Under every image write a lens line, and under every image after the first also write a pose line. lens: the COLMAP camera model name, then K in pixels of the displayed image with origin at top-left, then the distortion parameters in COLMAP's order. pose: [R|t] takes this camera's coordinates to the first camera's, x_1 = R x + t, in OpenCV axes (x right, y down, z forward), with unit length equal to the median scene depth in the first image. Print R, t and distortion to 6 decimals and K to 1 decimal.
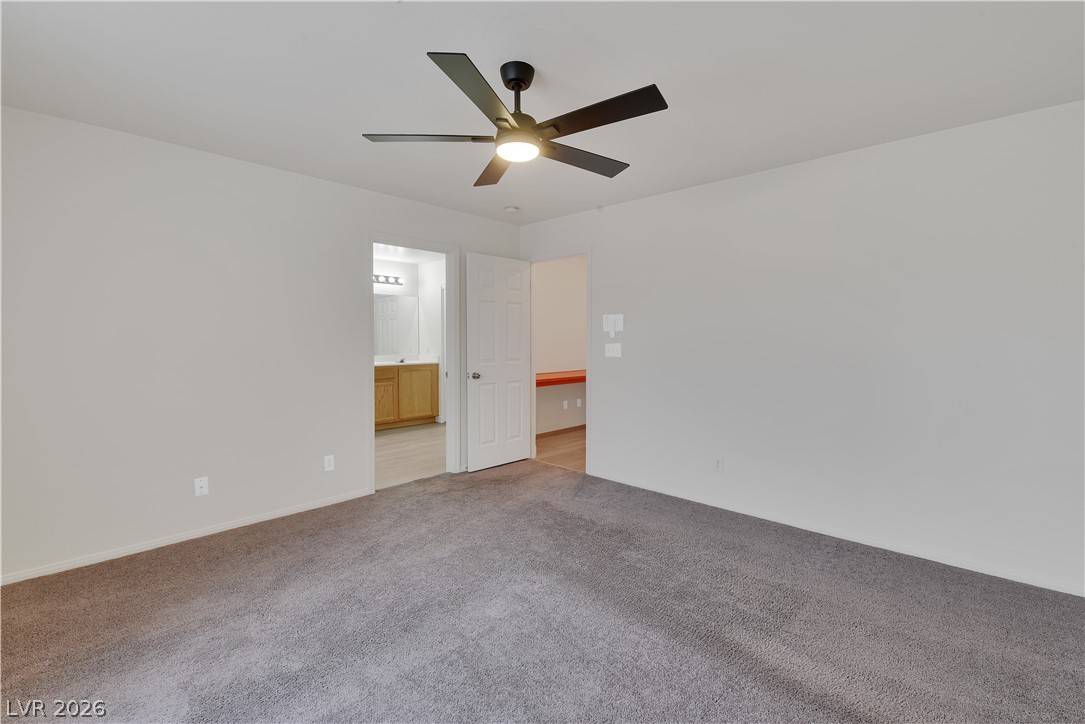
lens RADIAL K [[479.7, 0, 543.6], [0, 479.7, 352.9], [0, 0, 1]] dist [0.000084, -0.000033]
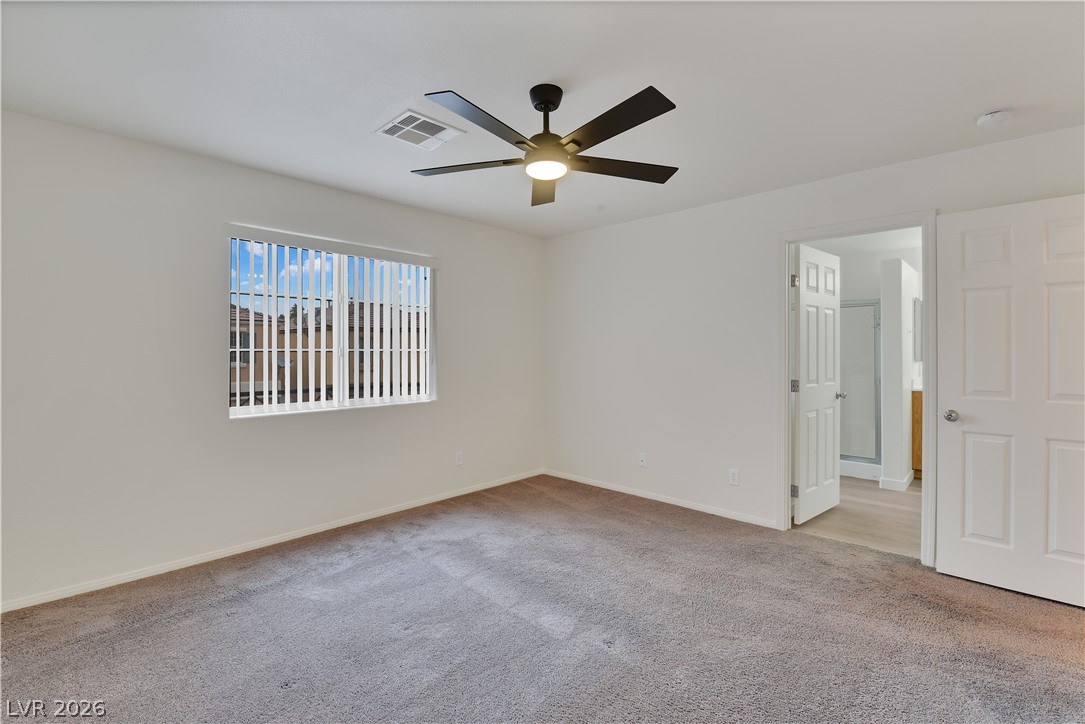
lens RADIAL K [[479.7, 0, 543.6], [0, 479.7, 352.9], [0, 0, 1]] dist [0.000084, -0.000033]
pose [[-0.008265, -0.002748, -0.999962, 0.431226], [-0.031953, 0.999486, -0.002482, -0.013012], [0.999455, 0.031931, -0.008348, 0.455503]]
